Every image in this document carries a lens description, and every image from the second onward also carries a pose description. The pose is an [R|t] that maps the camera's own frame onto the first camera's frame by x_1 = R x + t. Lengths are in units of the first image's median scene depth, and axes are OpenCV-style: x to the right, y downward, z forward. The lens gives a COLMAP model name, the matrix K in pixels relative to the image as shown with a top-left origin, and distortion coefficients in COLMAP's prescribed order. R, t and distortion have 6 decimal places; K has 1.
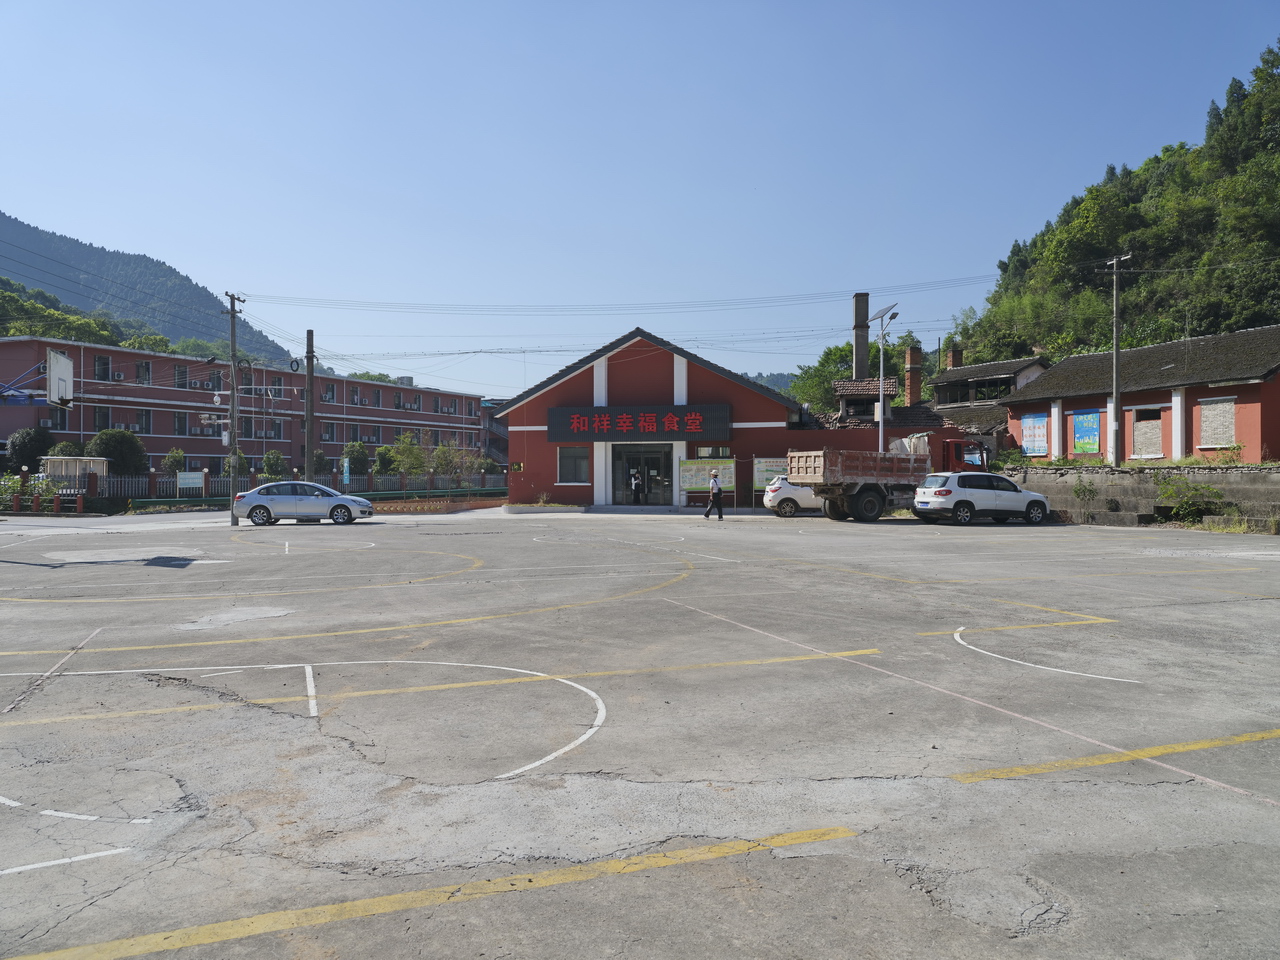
lens RADIAL K [[961.8, 0, 642.1], [0, 961.8, 463.2], [0, 0, 1]] dist [-0.000545, -0.003360]
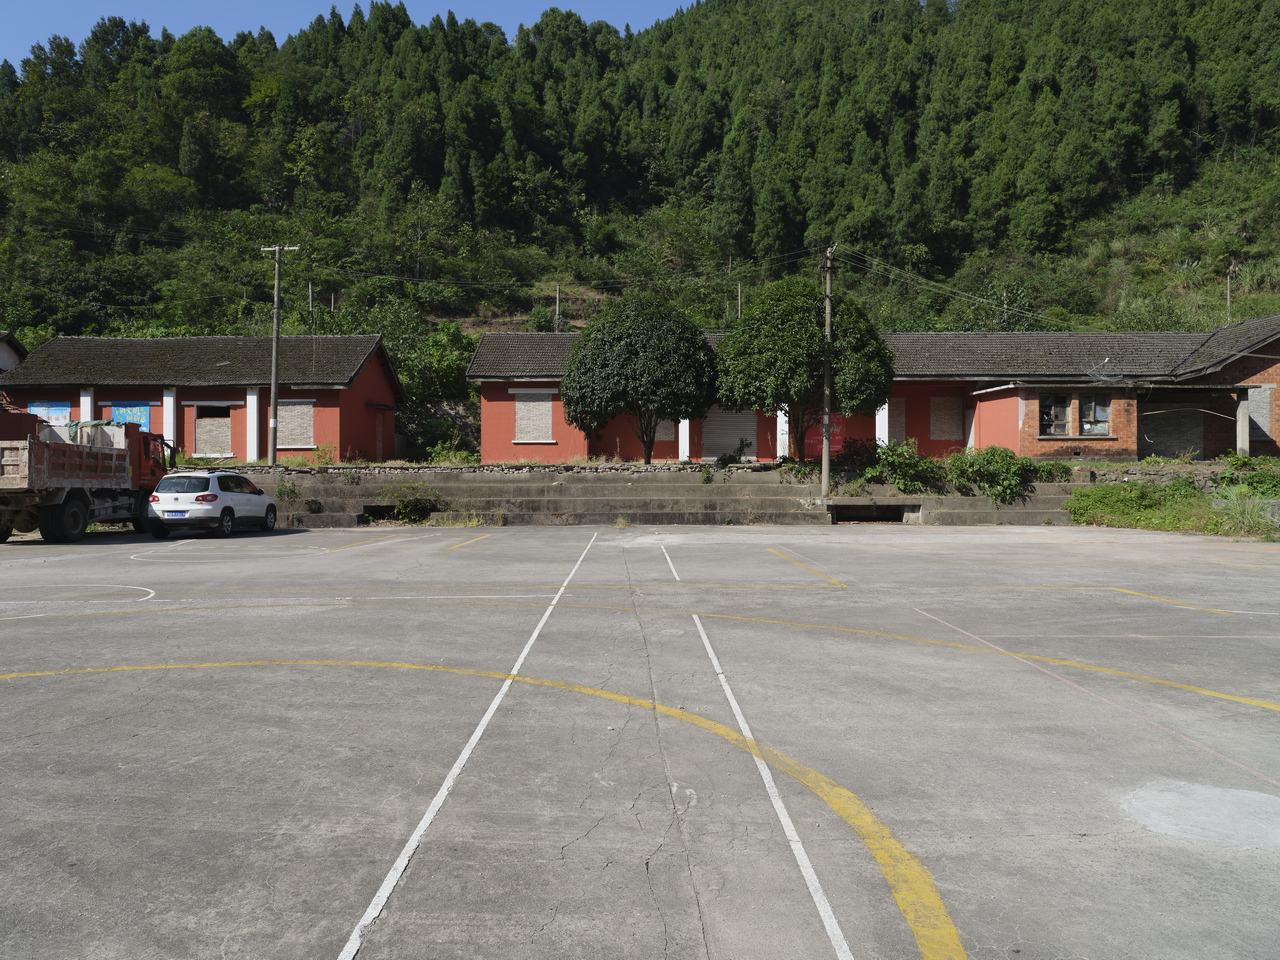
lens RADIAL K [[961.8, 0, 642.1], [0, 961.8, 463.2], [0, 0, 1]] dist [-0.000545, -0.003360]
pose [[0.340597, 0.007720, 0.940178, -0.241608], [-0.006645, 0.999961, -0.005803, 0.003241], [-0.940186, -0.004271, 0.340635, 0.300471]]
